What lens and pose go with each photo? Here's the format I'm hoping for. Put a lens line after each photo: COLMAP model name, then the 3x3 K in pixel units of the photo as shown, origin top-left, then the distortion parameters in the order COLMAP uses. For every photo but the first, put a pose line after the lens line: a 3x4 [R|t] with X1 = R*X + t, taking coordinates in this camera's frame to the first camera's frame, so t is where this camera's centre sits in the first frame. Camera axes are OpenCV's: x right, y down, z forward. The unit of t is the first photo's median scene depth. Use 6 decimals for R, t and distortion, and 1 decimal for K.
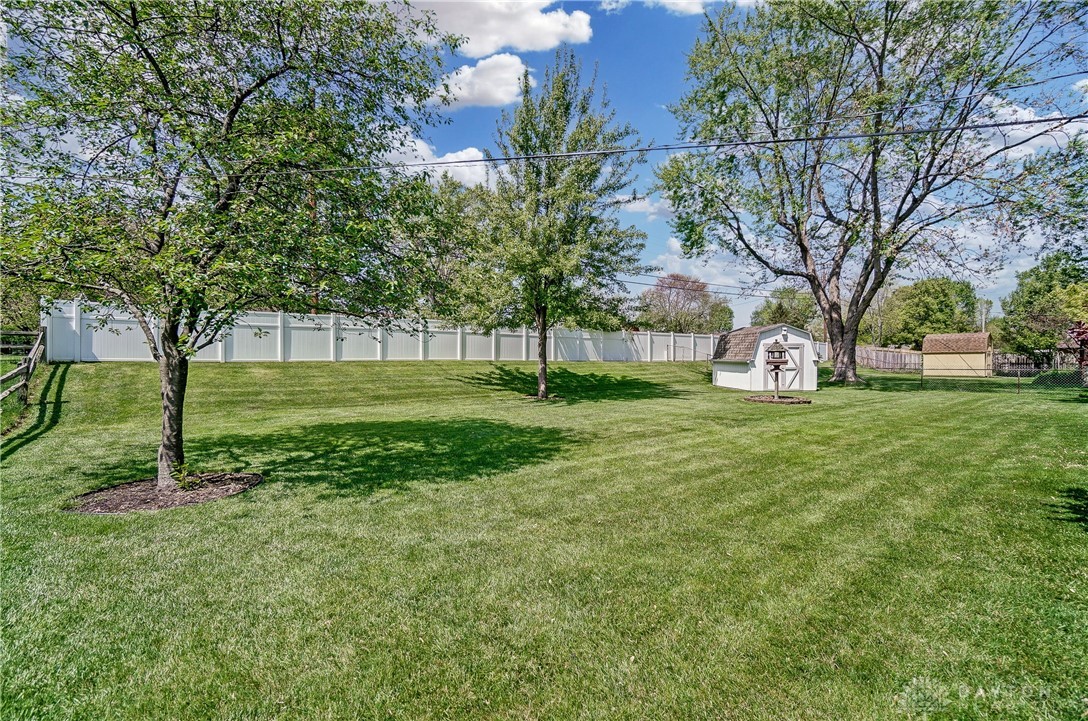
lens RADIAL K [[483.4, 0, 539.9], [0, 483.4, 362.2], [0, 0, 1]] dist [-0.064132, 0.022885]
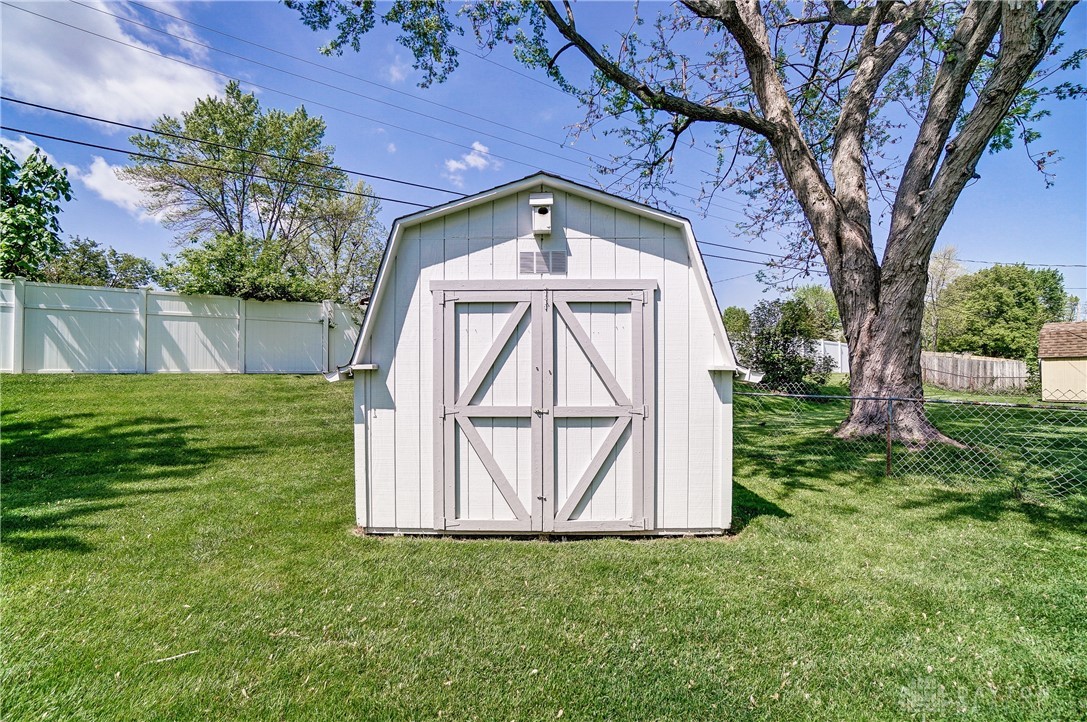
lens RADIAL K [[482.9, 0, 539.4], [0, 482.9, 362.7], [0, 0, 1]] dist [-0.064132, 0.022885]
pose [[0.998032, -0.004145, -0.062564, 0.420489], [0.002483, 0.999642, -0.026627, -0.001840], [0.062652, 0.026419, 0.997686, 0.651815]]
